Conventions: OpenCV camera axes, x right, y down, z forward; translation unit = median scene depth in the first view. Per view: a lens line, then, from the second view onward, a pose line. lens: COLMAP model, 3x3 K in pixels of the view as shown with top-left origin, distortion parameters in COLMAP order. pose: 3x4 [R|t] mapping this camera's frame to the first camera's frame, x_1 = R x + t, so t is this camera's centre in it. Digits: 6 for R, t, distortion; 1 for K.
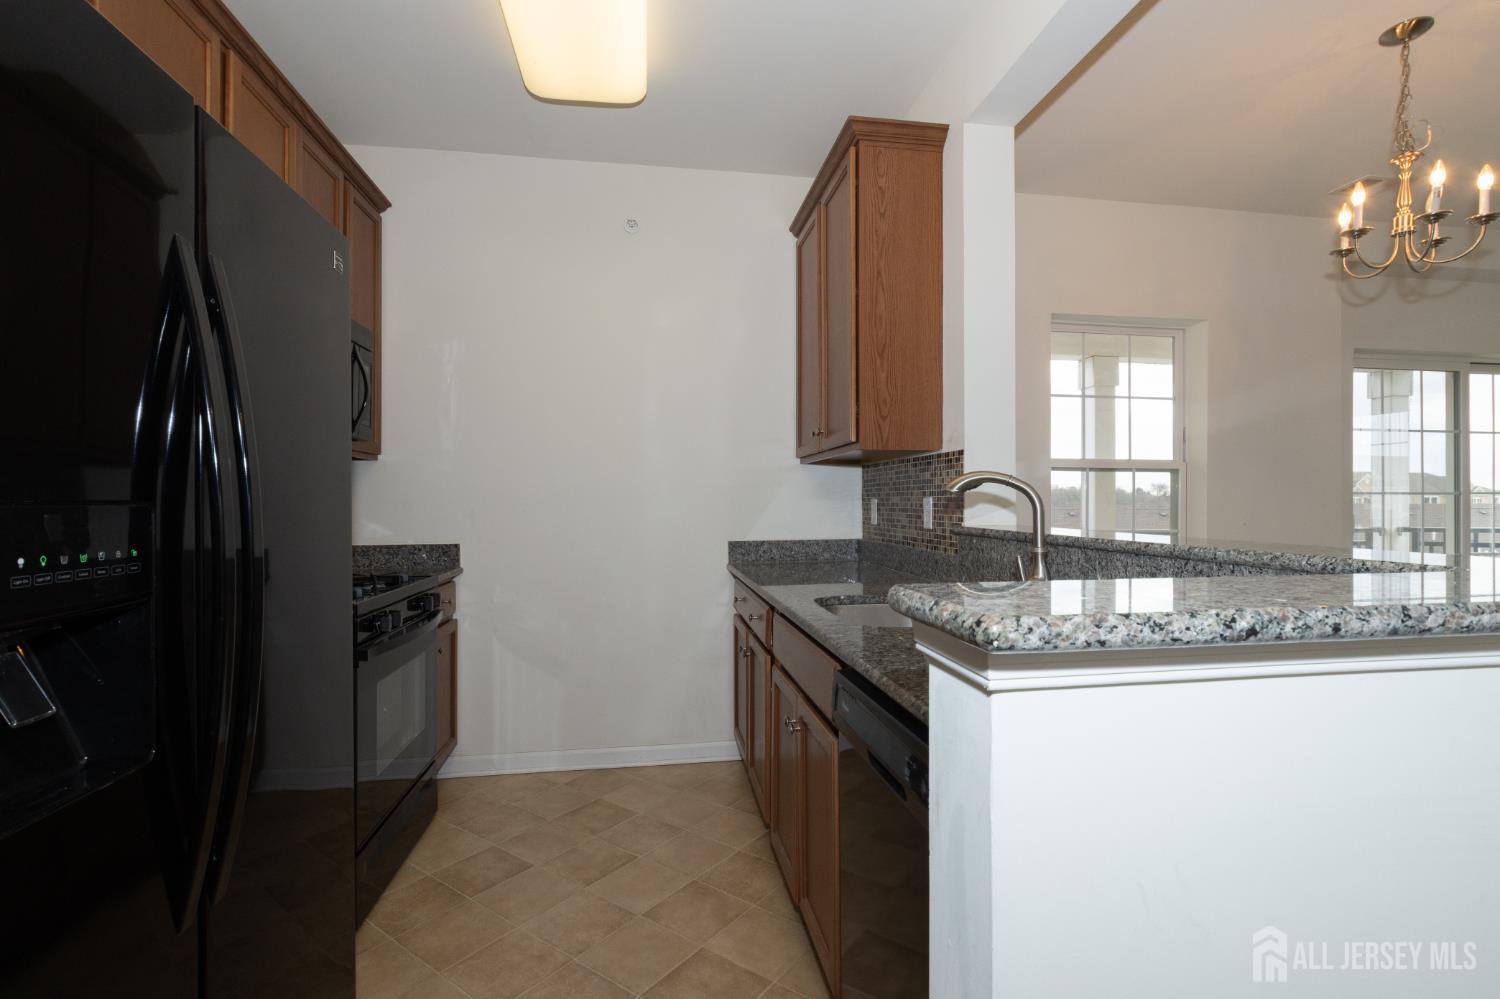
lens RADIAL K [[694.3, 0, 757.6], [0, 694.3, 503.7], [0, 0, 1]] dist [-0.001082, -0.000837]
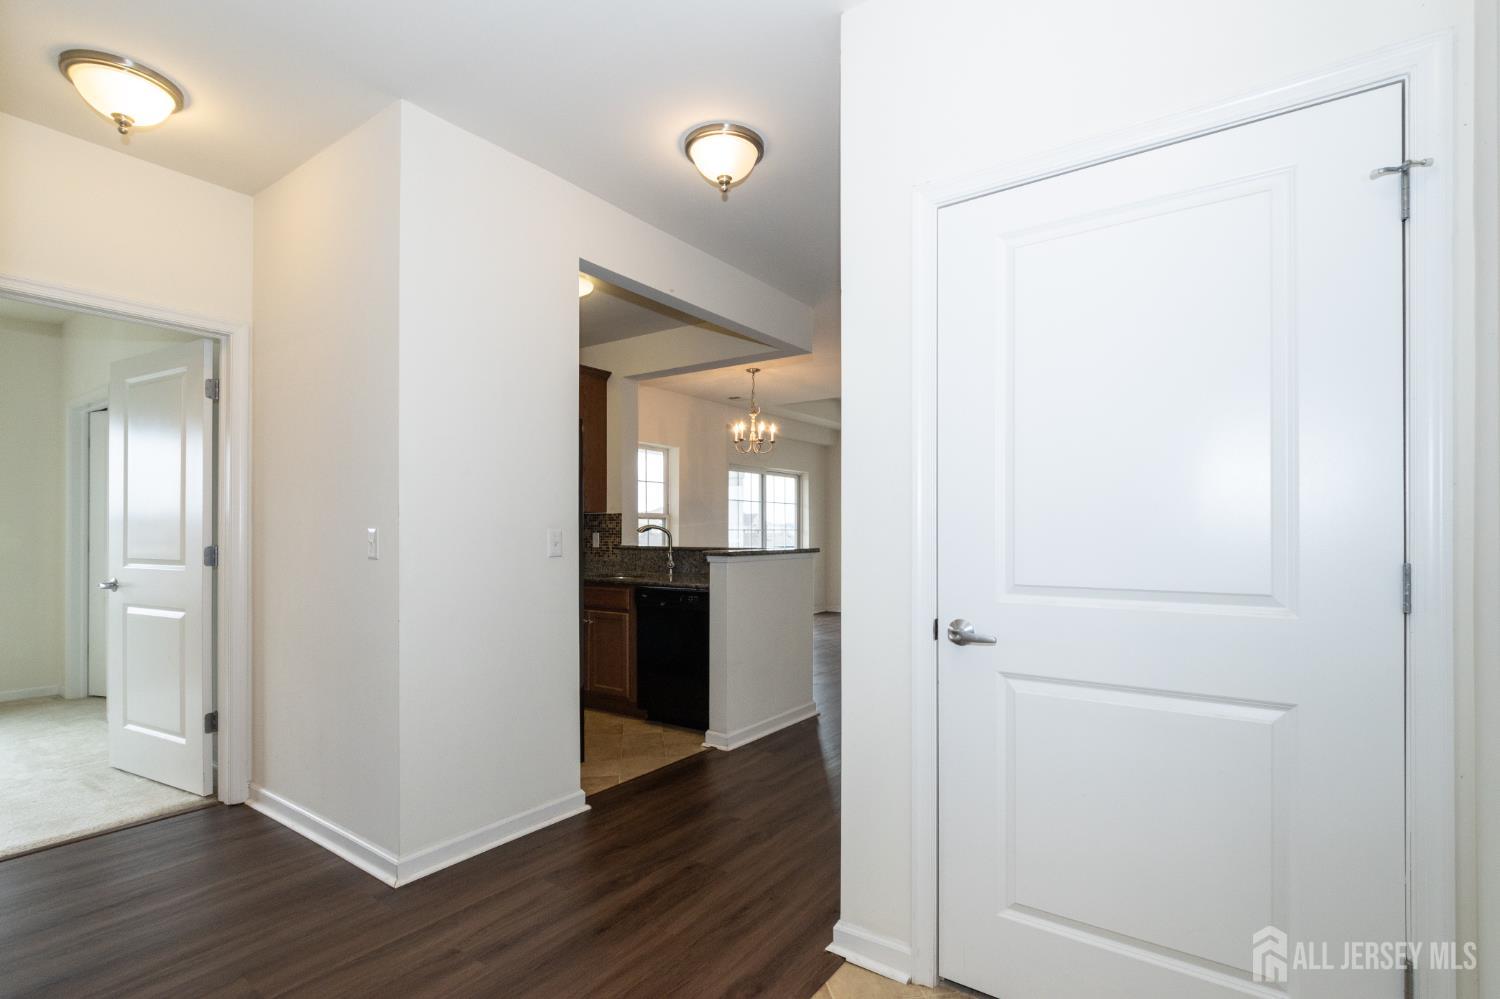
lens RADIAL K [[694.3, 0, 766.6], [0, 694.3, 528.1], [0, 0, 1]] dist [-0.001082, -0.000837]
pose [[0.693528, 0.005136, 0.720412, -0.845949], [0.000151, 0.999974, -0.007274, -0.007587], [-0.720430, 0.005154, 0.693509, -0.796725]]
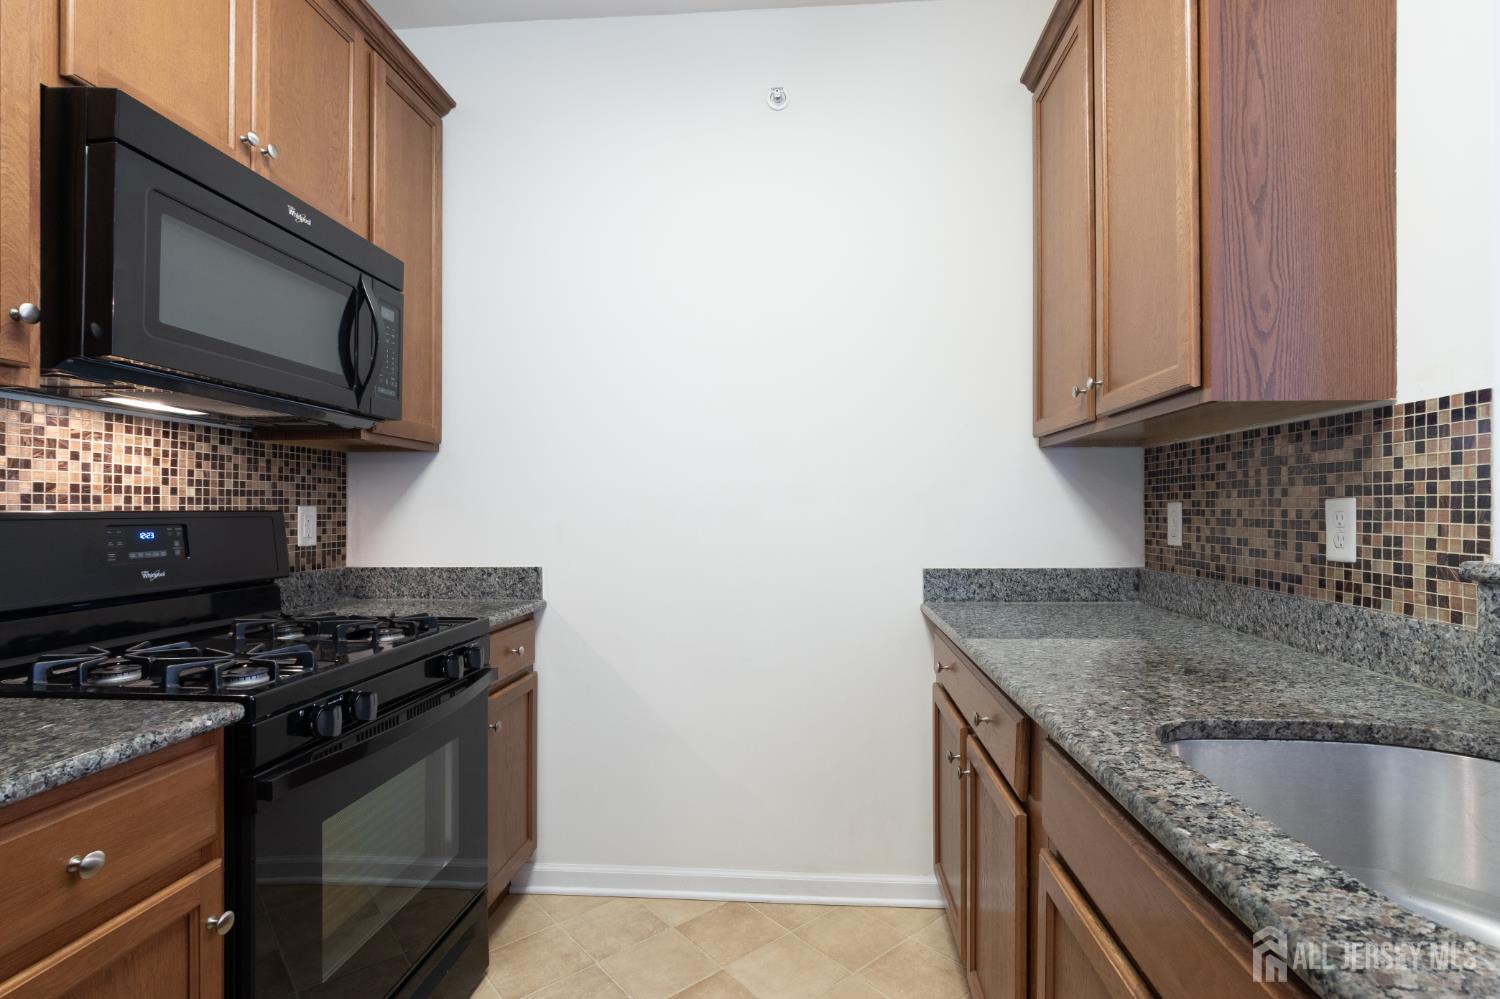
lens RADIAL K [[694.3, 0, 762.0], [0, 694.3, 509.0], [0, 0, 1]] dist [-0.001082, -0.000837]
pose [[0.970745, -0.000802, -0.240109, -0.036074], [0.000581, 0.999999, -0.000992, -0.001321], [0.240110, 0.000823, 0.970745, 0.366186]]
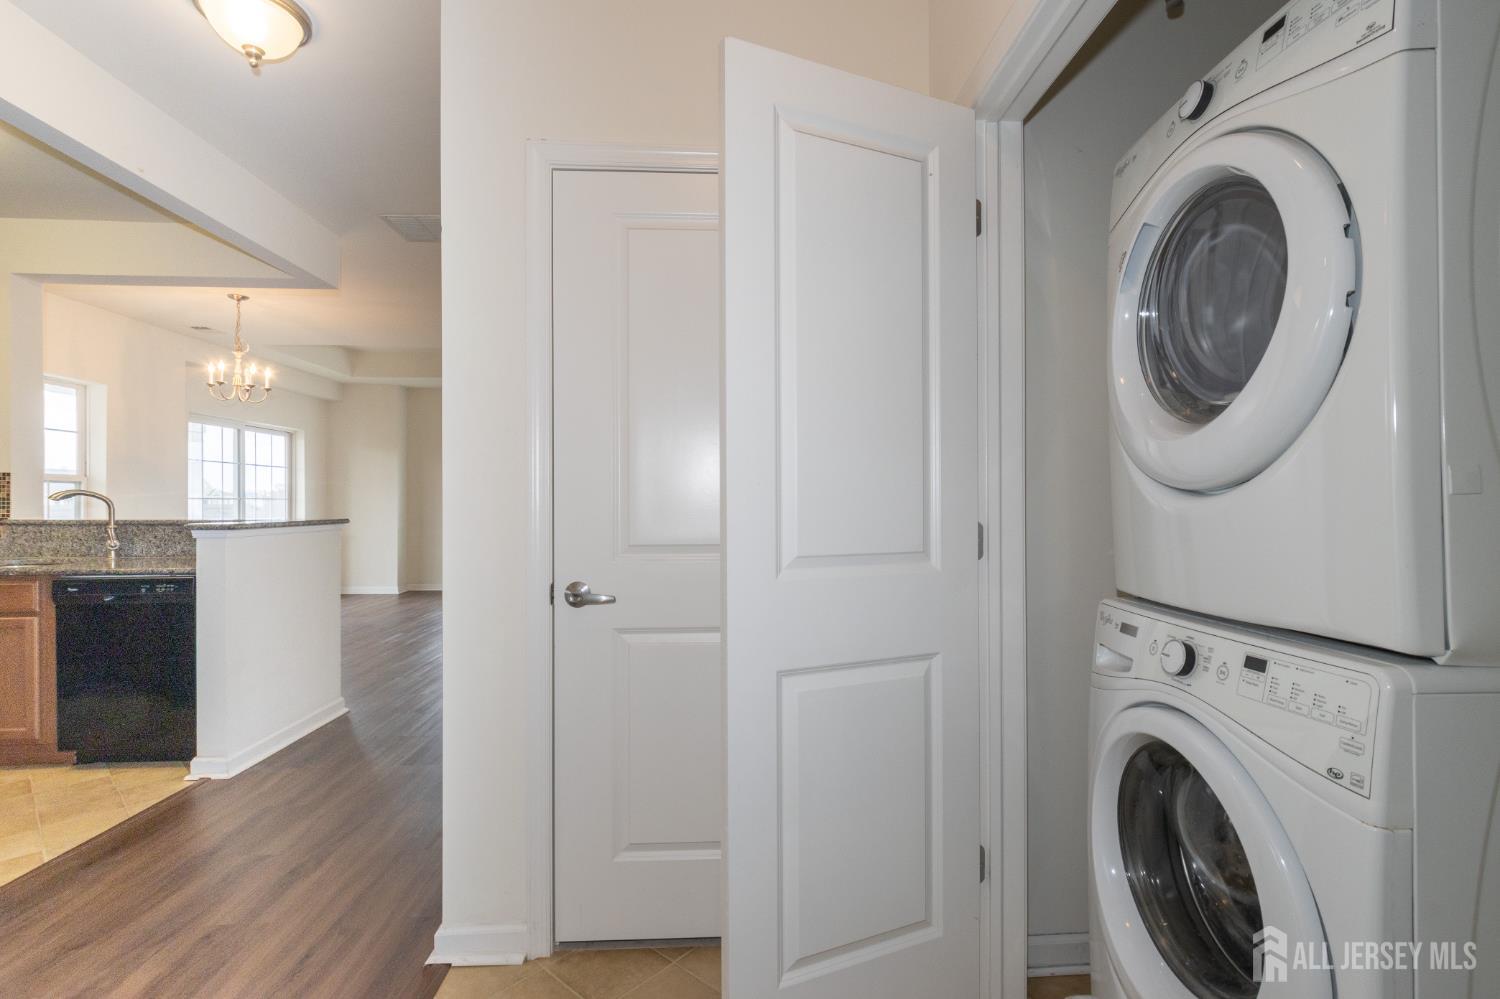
lens RADIAL K [[694.3, 0, 750.1], [0, 694.3, 497.3], [0, 0, 1]] dist [-0.001082, -0.000837]
pose [[0.109705, 0.005173, 0.993951, -0.887610], [0.005119, 0.999970, -0.005769, -0.001810], [-0.993951, 0.005721, 0.109675, -0.712865]]
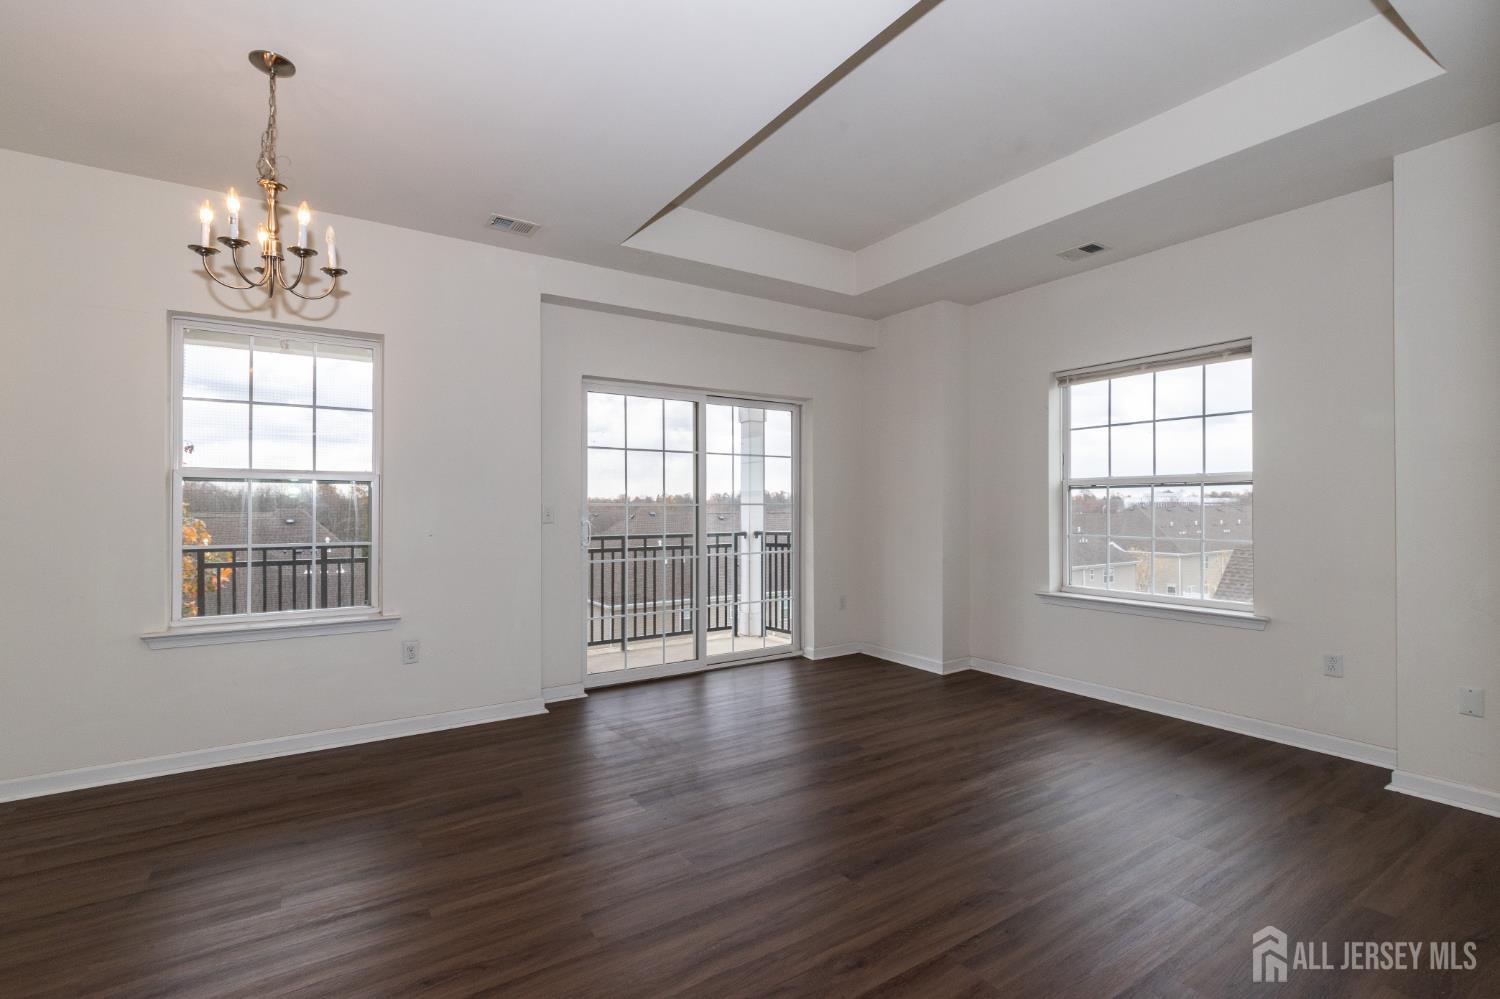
lens RADIAL K [[694.3, 0, 763.6], [0, 694.3, 506.7], [0, 0, 1]] dist [-0.001082, -0.000837]
pose [[0.909892, -0.001825, 0.414842, 0.928066], [0.002615, 0.999996, -0.001336, -0.014421], [-0.414838, 0.002300, 0.909893, -0.182317]]
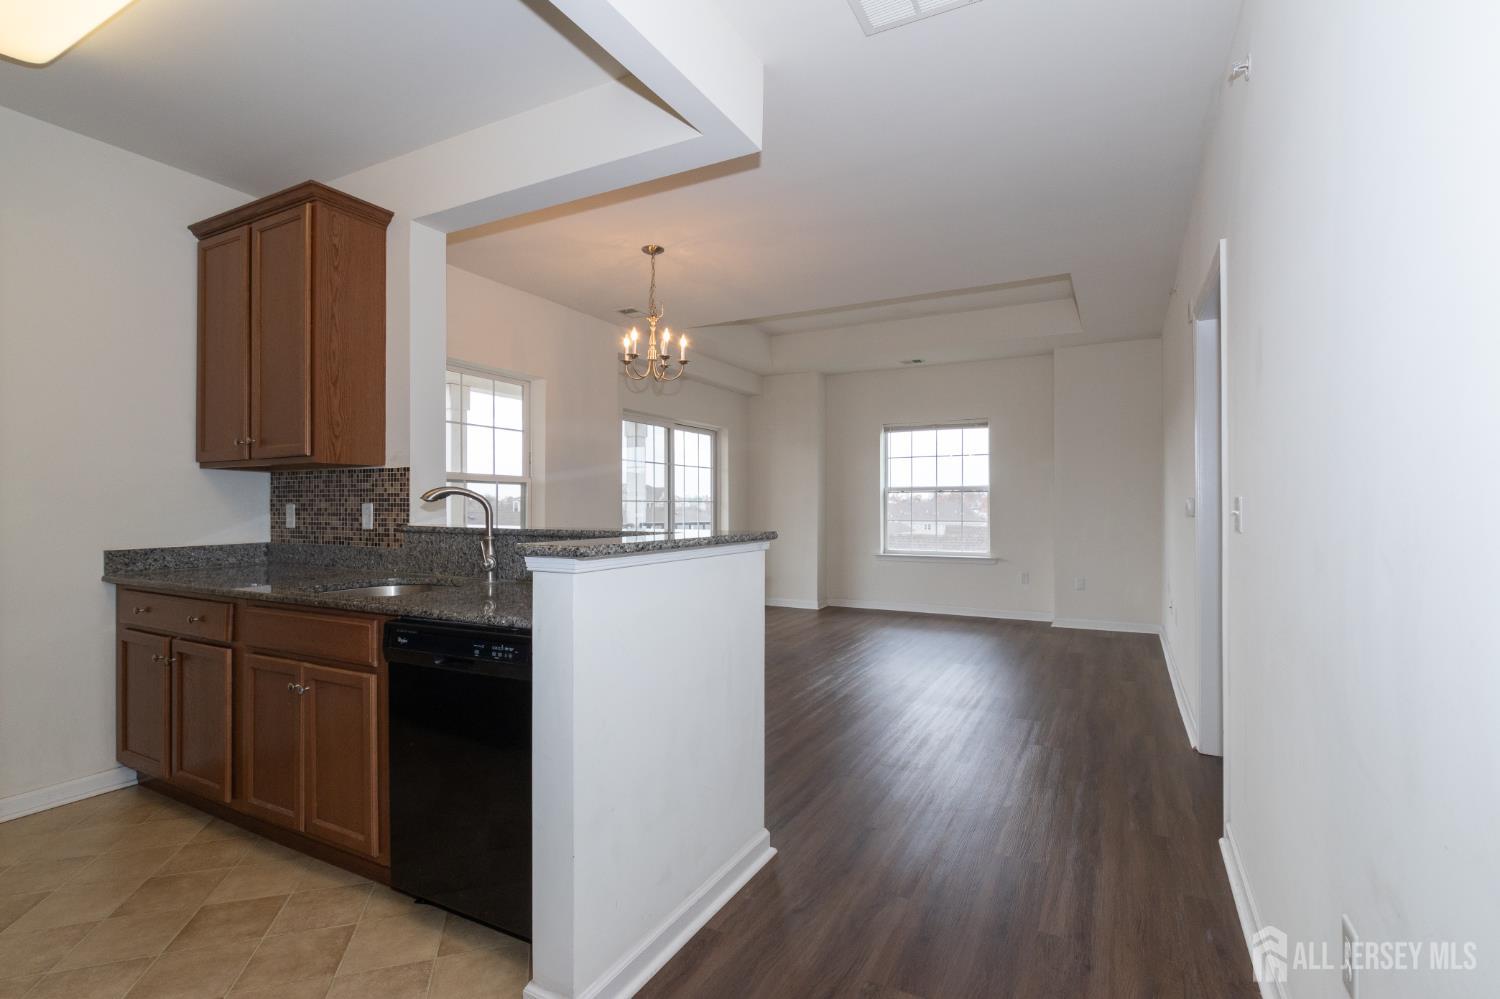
lens RADIAL K [[694.3, 0, 762.7], [0, 694.3, 503.5], [0, 0, 1]] dist [-0.001082, -0.000837]
pose [[0.596645, 0.002731, 0.802501, -0.283096], [0.002054, 0.999986, -0.004931, -0.001389], [-0.802503, 0.004590, 0.596631, -0.253425]]
